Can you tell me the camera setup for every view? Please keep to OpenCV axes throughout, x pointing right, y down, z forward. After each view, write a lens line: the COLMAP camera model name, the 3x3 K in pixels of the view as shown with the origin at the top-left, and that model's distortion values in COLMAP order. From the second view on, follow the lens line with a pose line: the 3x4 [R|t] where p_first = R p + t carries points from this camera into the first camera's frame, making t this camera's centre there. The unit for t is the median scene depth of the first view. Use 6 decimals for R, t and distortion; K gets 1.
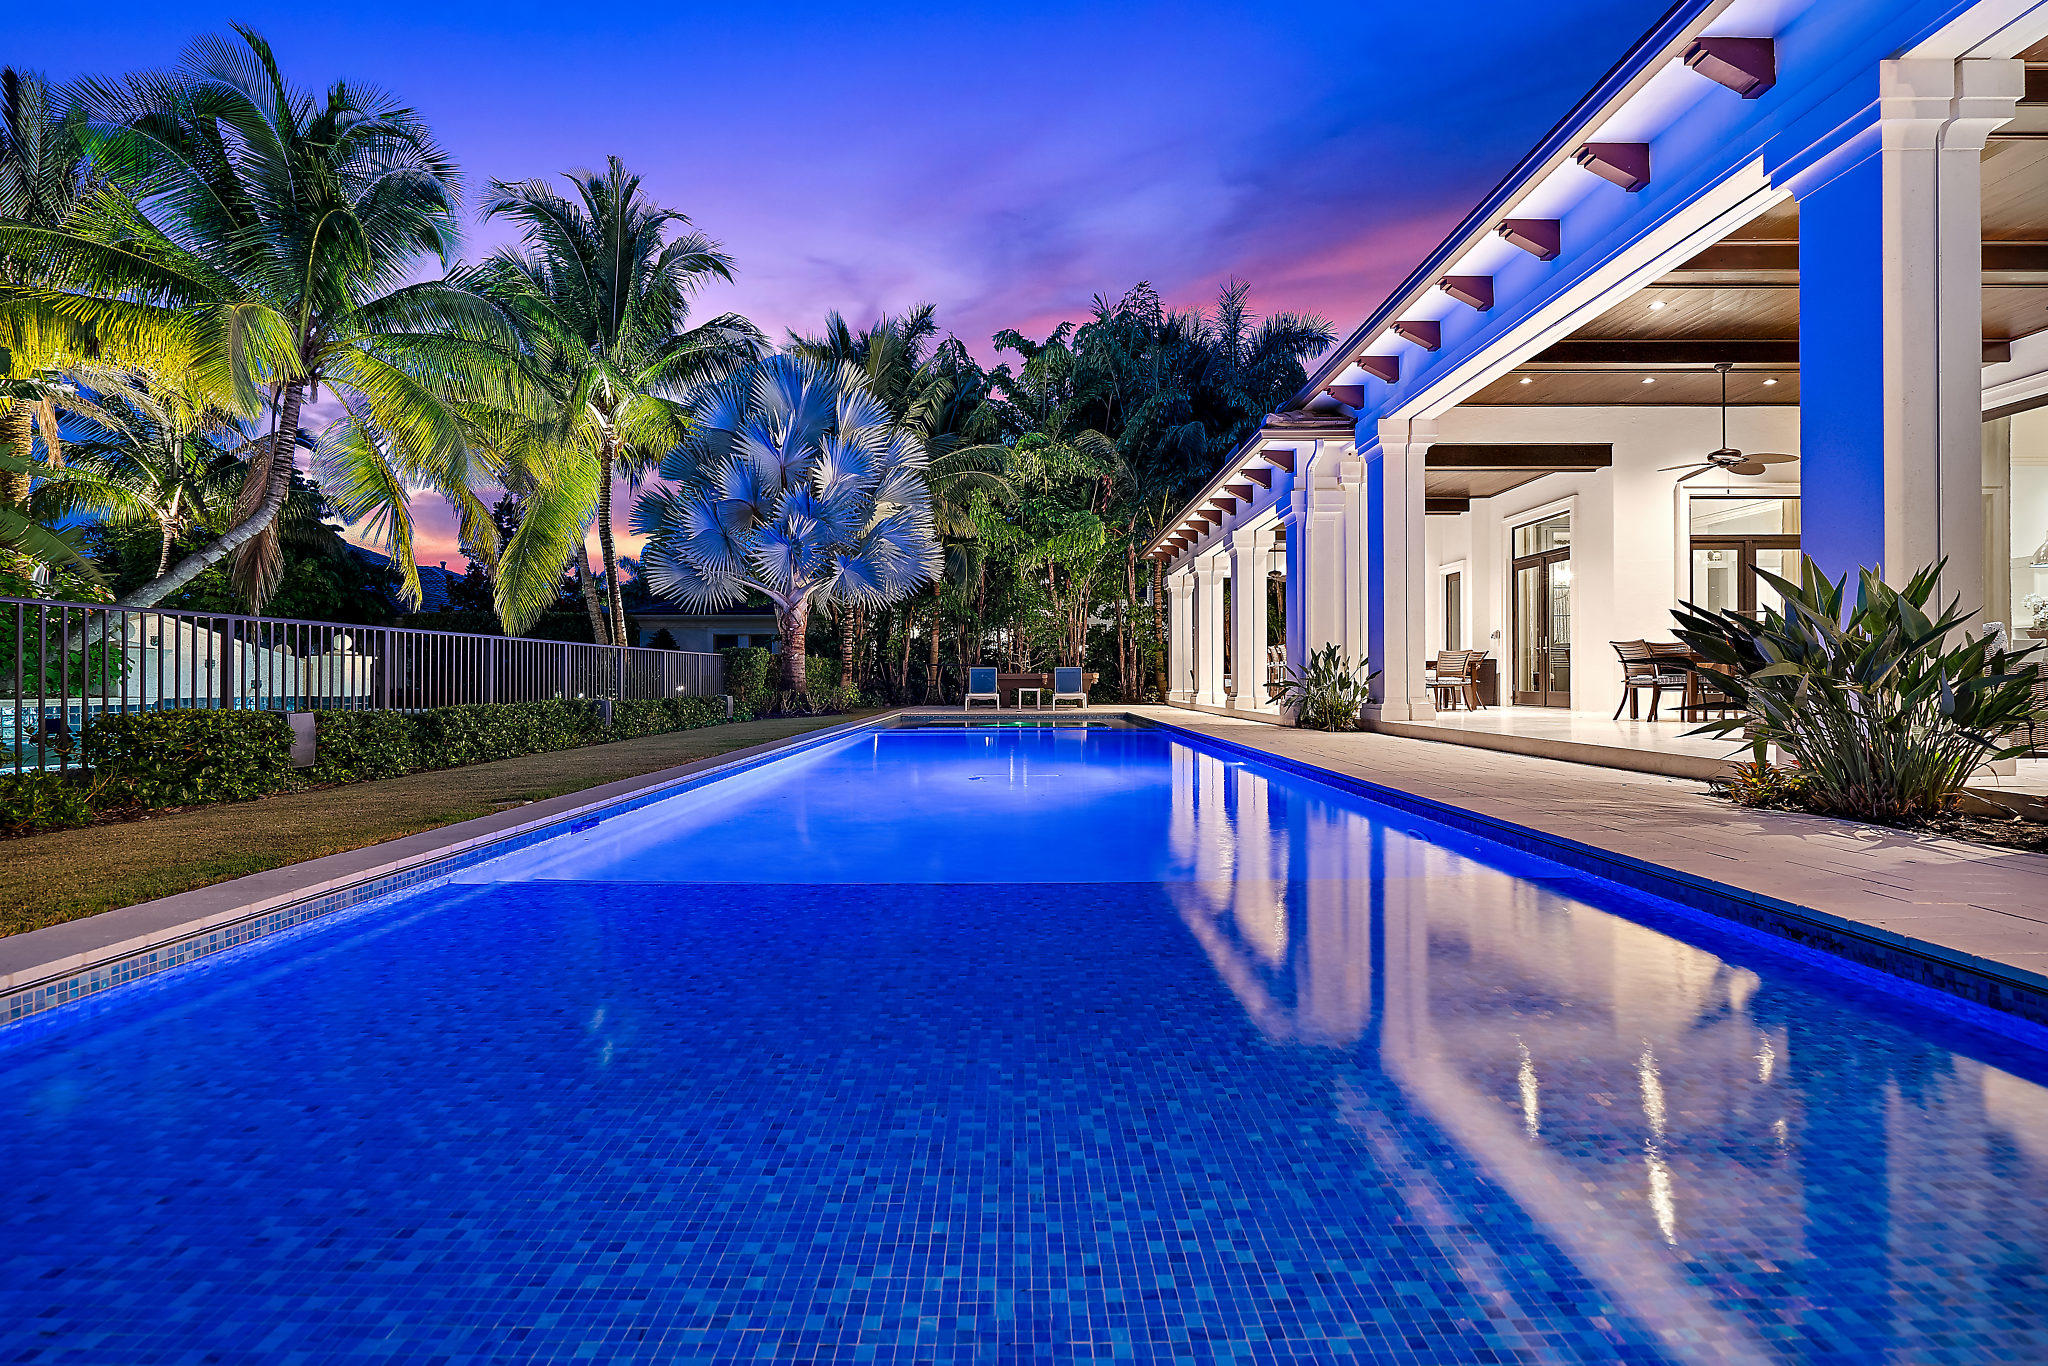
lens RADIAL K [[933.6, 0, 1016.9], [0, 933.6, 667.6], [0, 0, 1]] dist [-0.002751, 0.000241]
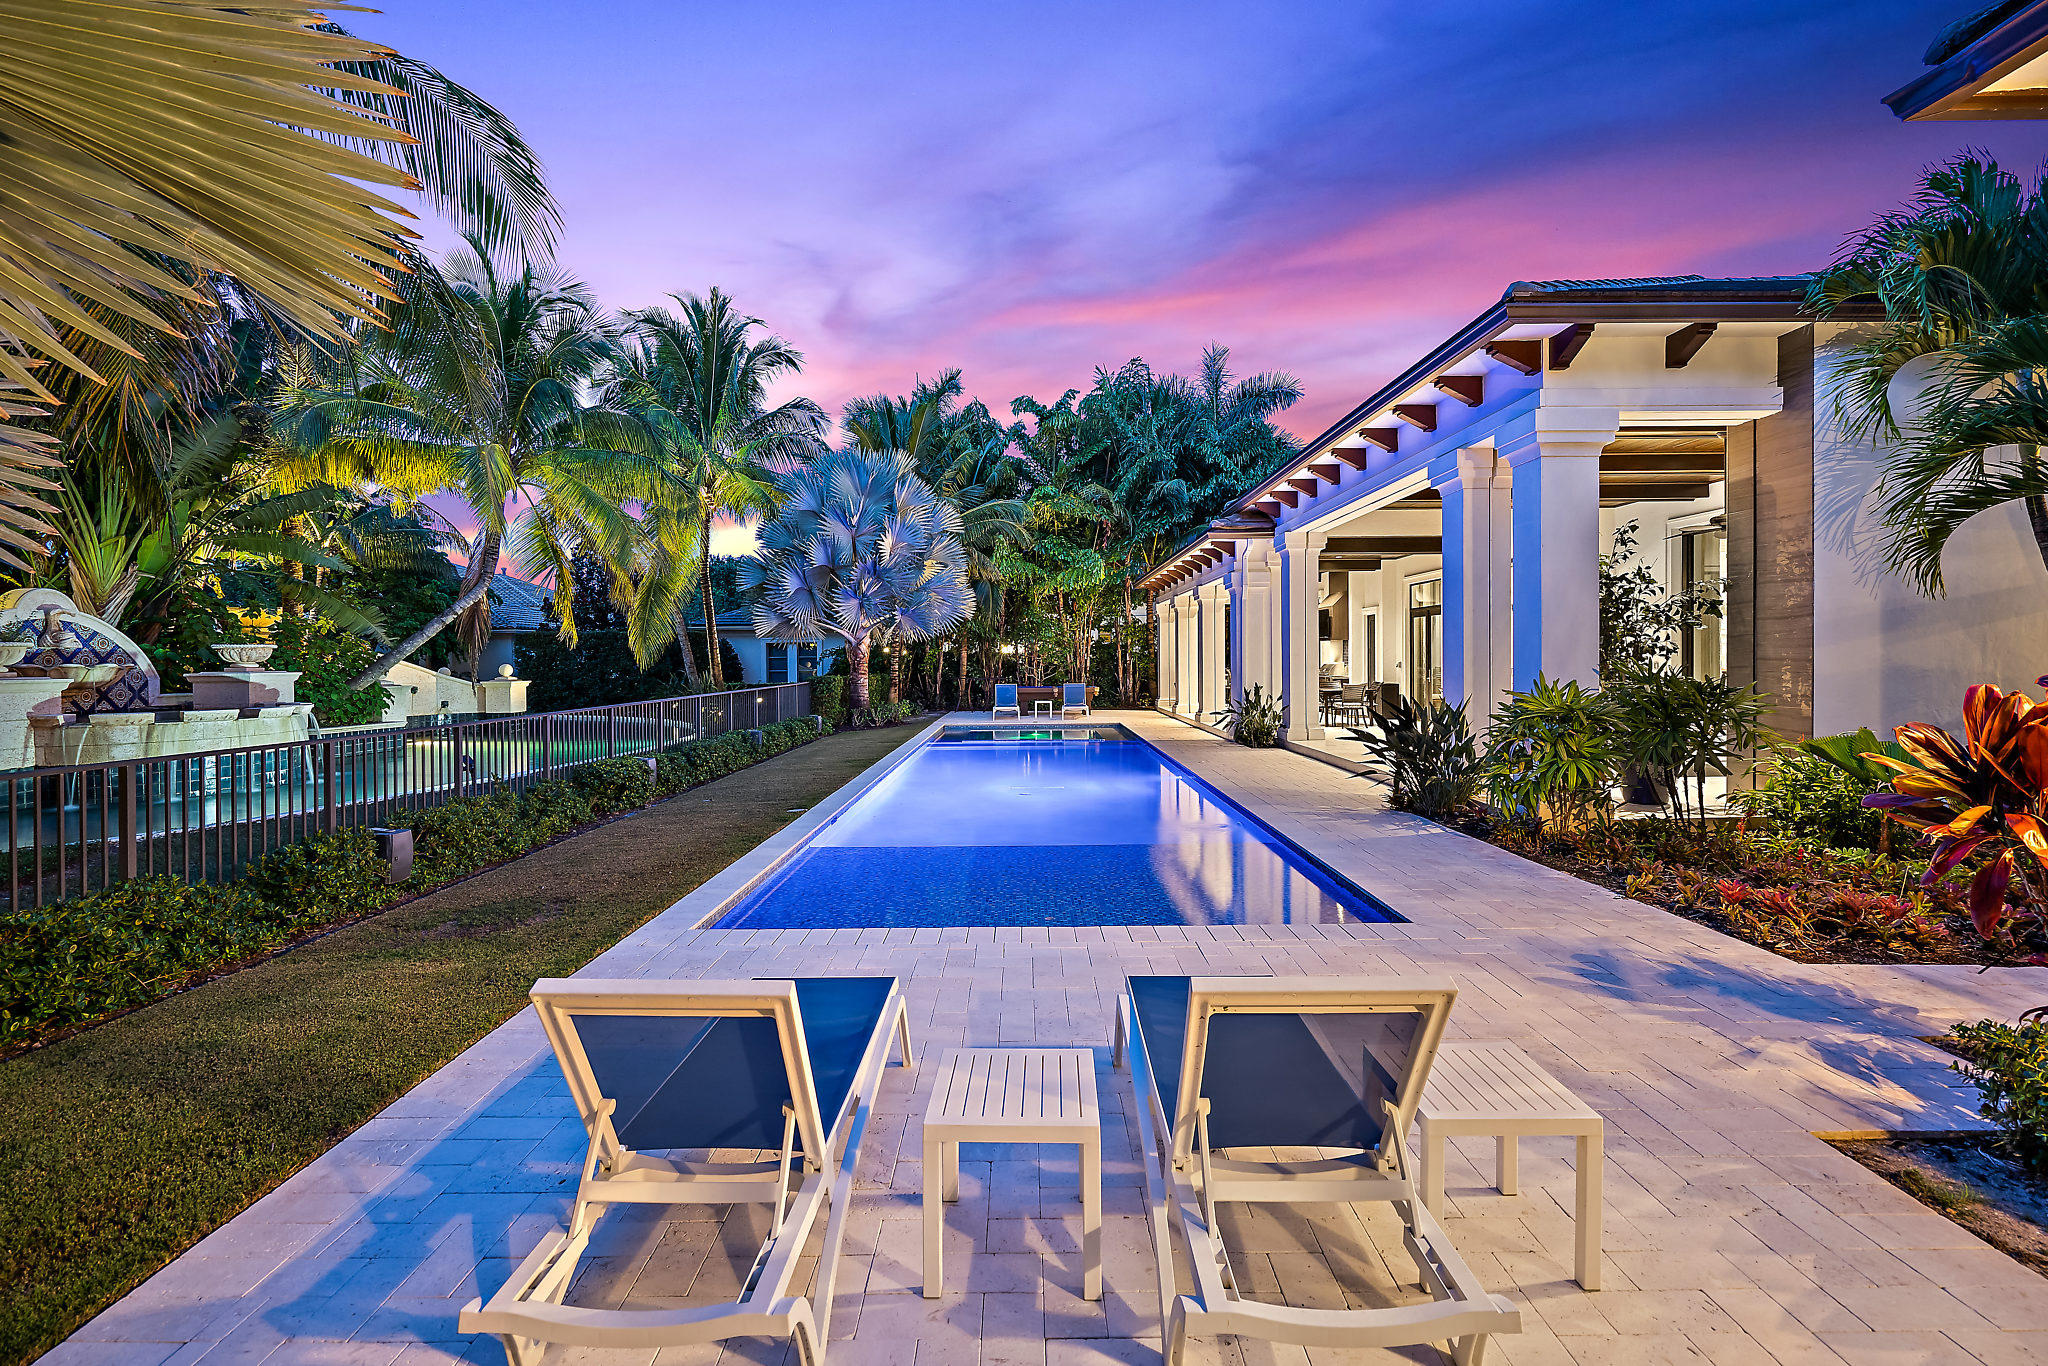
lens RADIAL K [[938.2, 0, 1019.5], [0, 938.2, 658.0], [0, 0, 1]] dist [-0.004205, 0.000226]
pose [[0.999940, -0.005188, -0.009637, -0.005962], [0.005321, 0.999890, 0.013831, -0.052754], [0.009564, -0.013881, 0.999858, -0.256768]]
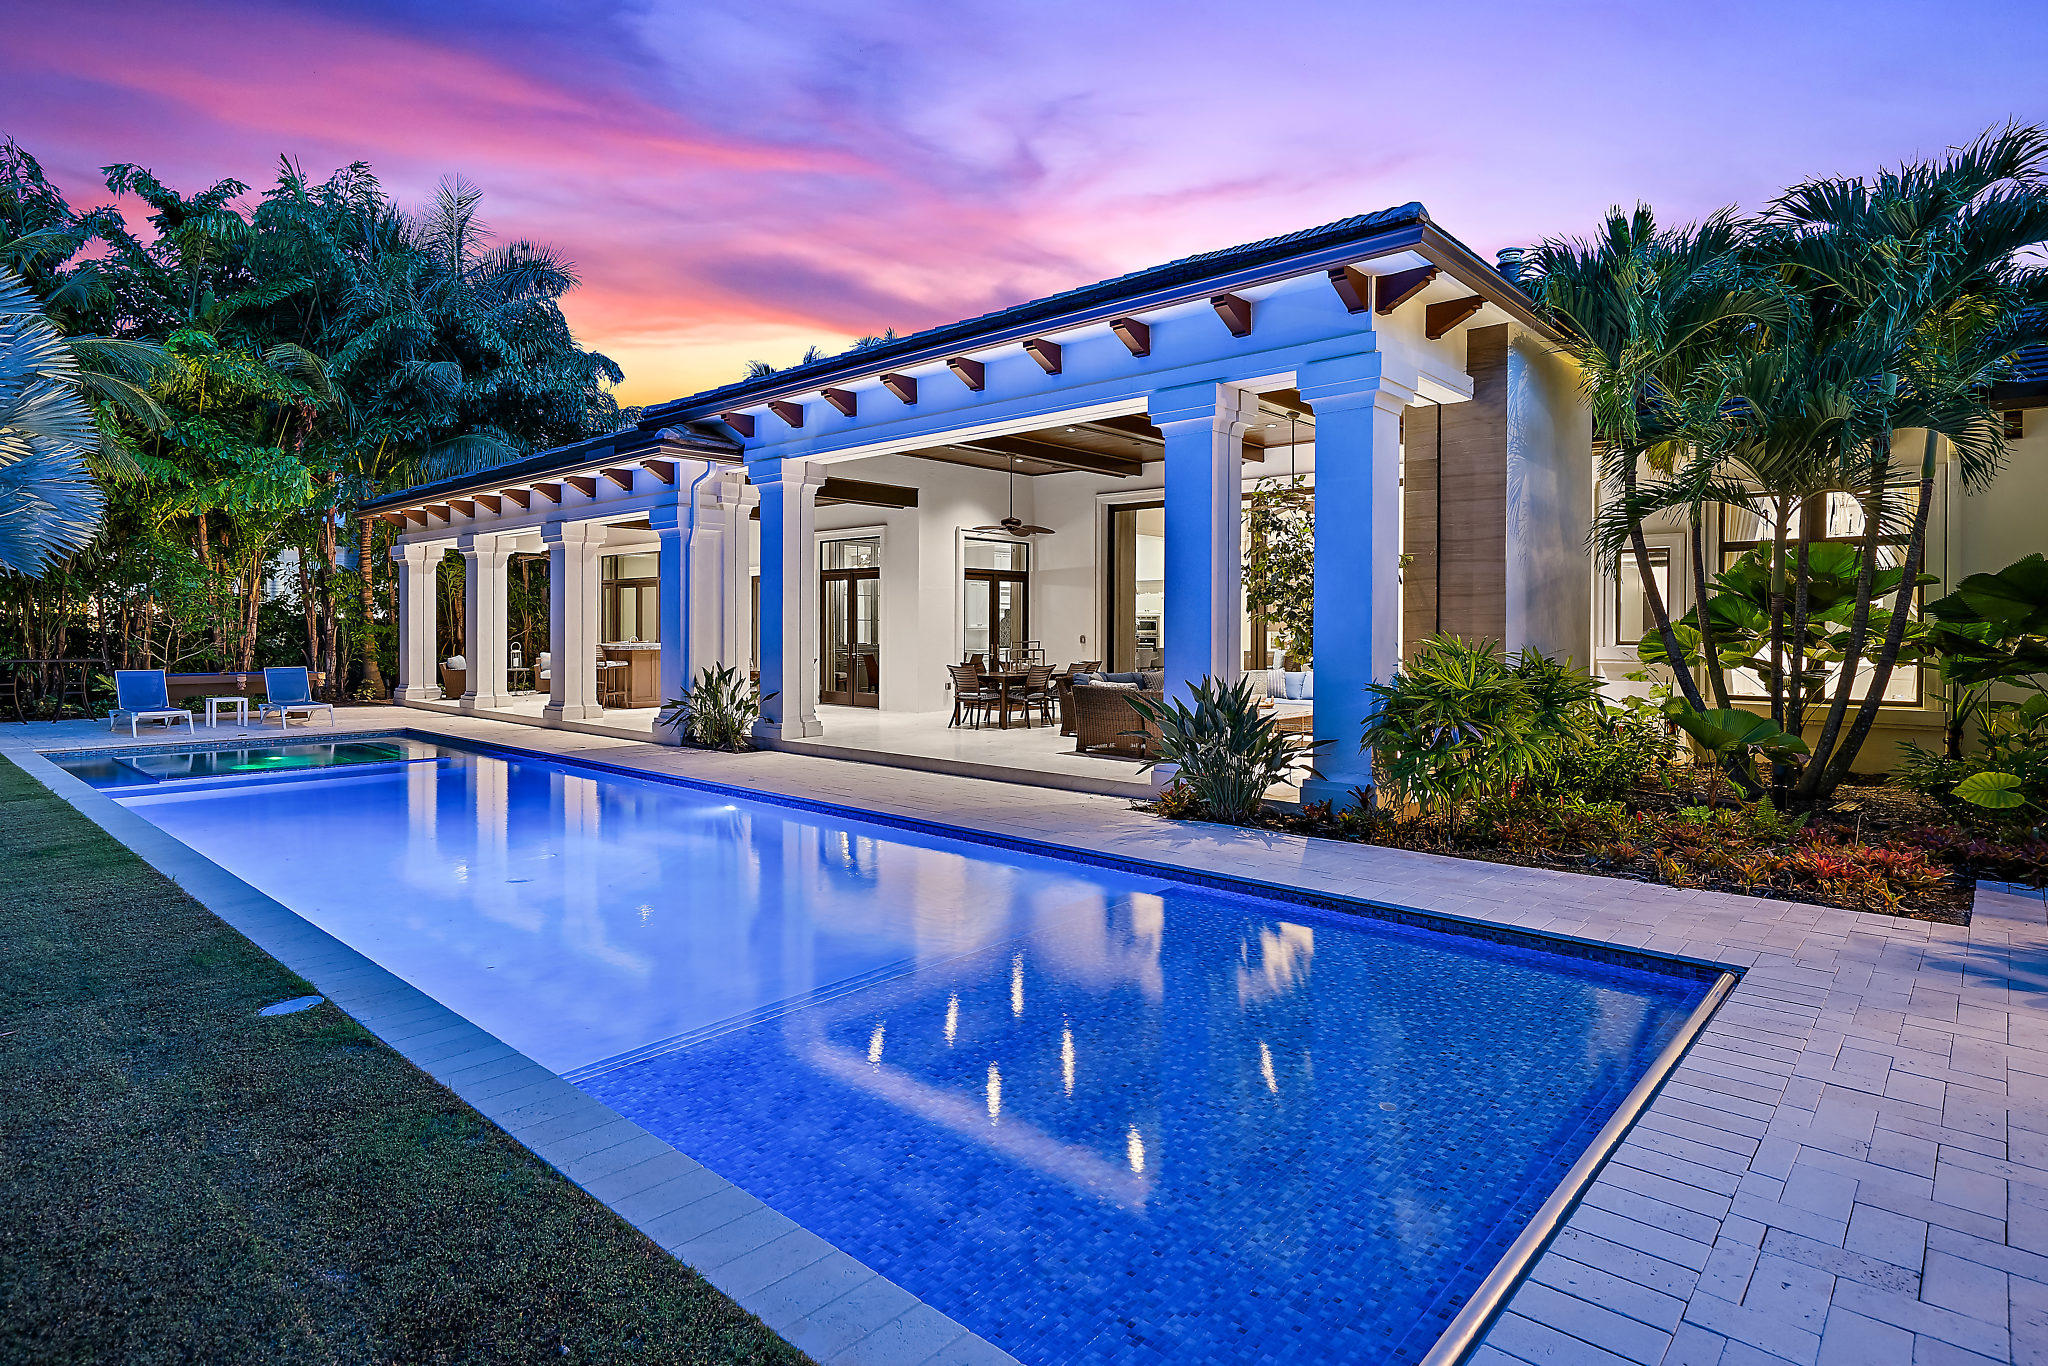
lens RADIAL K [[1087.6, 0, 1026.0], [0, 1087.6, 622.5], [0, 0, 1]] dist [0.001009, 0.000768]
pose [[0.671940, 0.006591, 0.740577, -0.195132], [-0.013493, 0.999903, 0.003344, -0.048142], [-0.740483, -0.012239, 0.671964, -0.027294]]
